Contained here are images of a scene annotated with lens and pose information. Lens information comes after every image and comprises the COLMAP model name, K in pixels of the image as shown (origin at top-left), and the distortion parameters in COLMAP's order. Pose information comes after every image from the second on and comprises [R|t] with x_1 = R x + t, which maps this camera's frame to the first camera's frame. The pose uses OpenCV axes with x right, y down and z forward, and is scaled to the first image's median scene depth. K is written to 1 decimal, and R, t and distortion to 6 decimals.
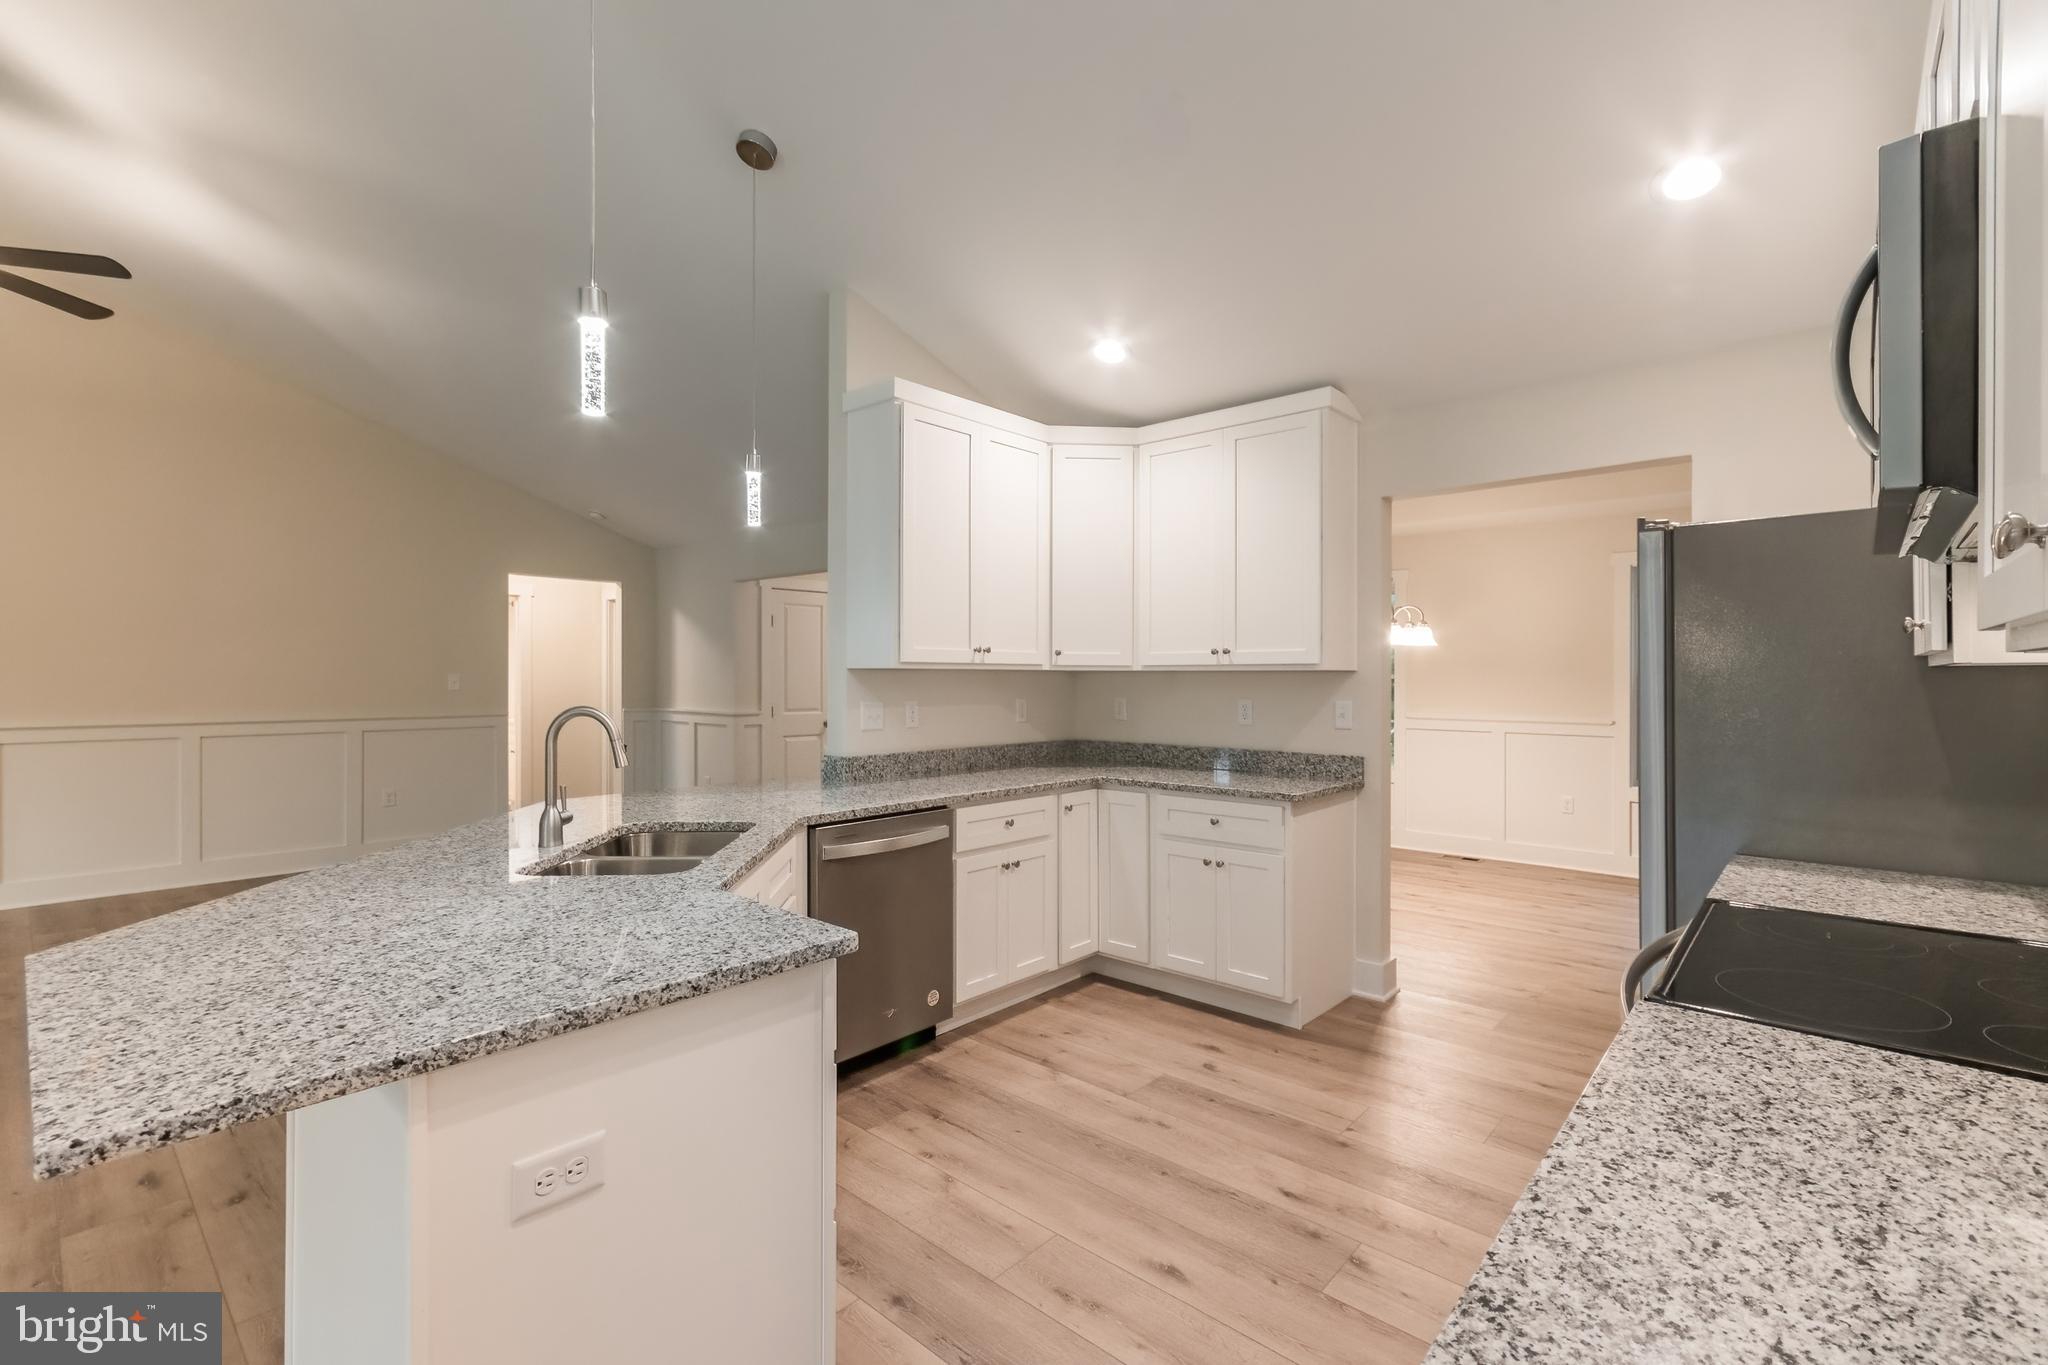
lens RADIAL K [[908.8, 0, 1002.6], [0, 908.8, 676.2], [0, 0, 1]] dist [0.007306, -0.001311]
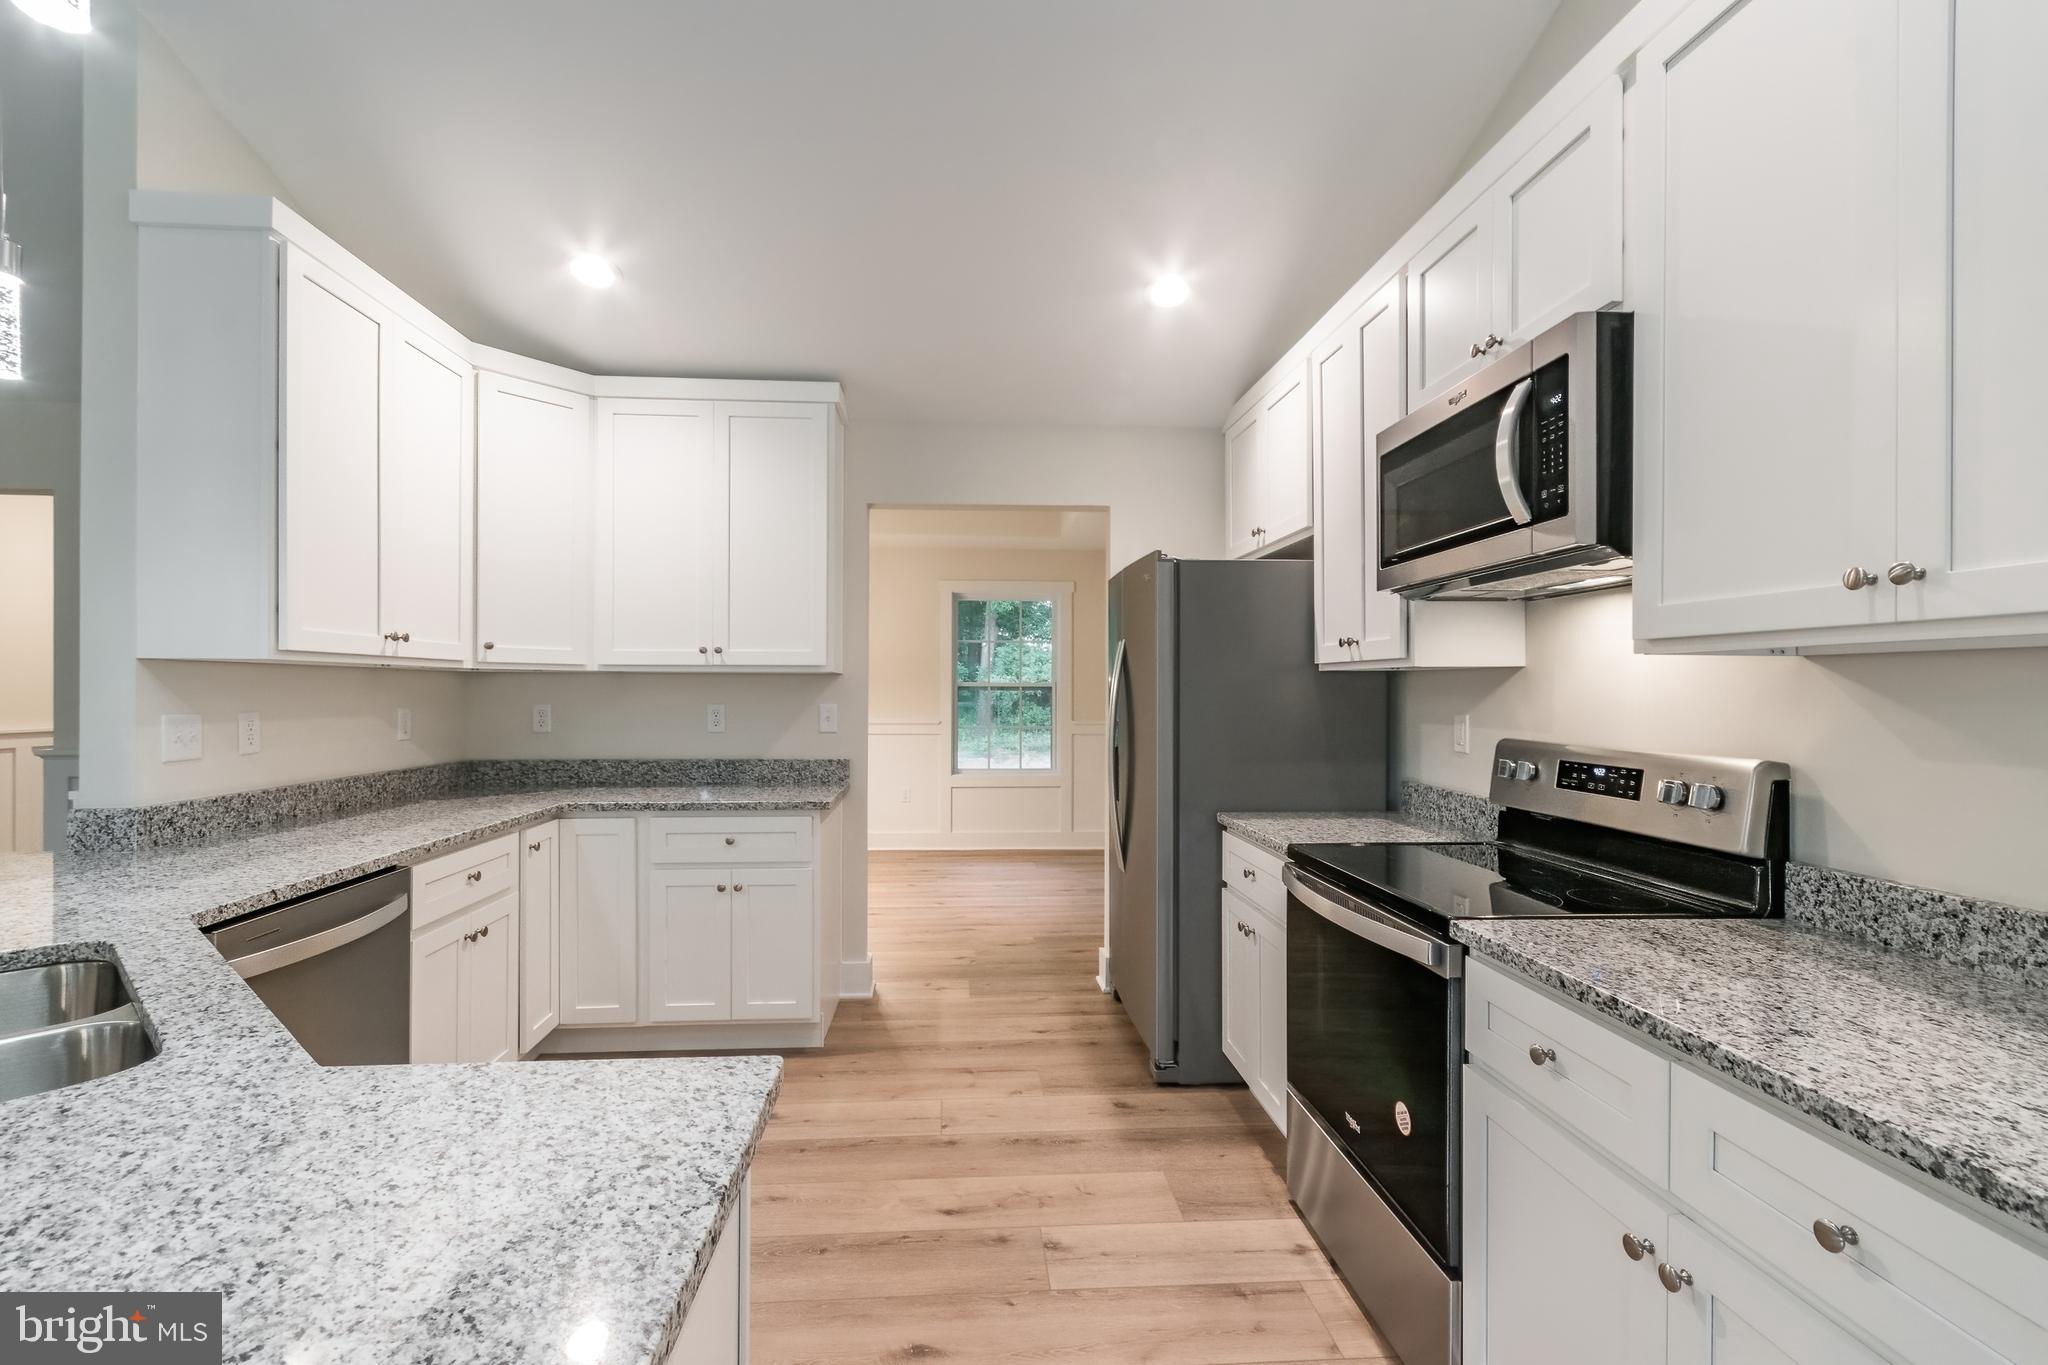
lens RADIAL K [[908.8, 0, 1002.8], [0, 908.8, 686.4], [0, 0, 1]] dist [0.007306, -0.001311]
pose [[0.688727, 0.002866, 0.725015, -0.213011], [-0.002465, 0.999996, -0.001611, 0.009242], [-0.725017, -0.000678, 0.688731, 0.183494]]
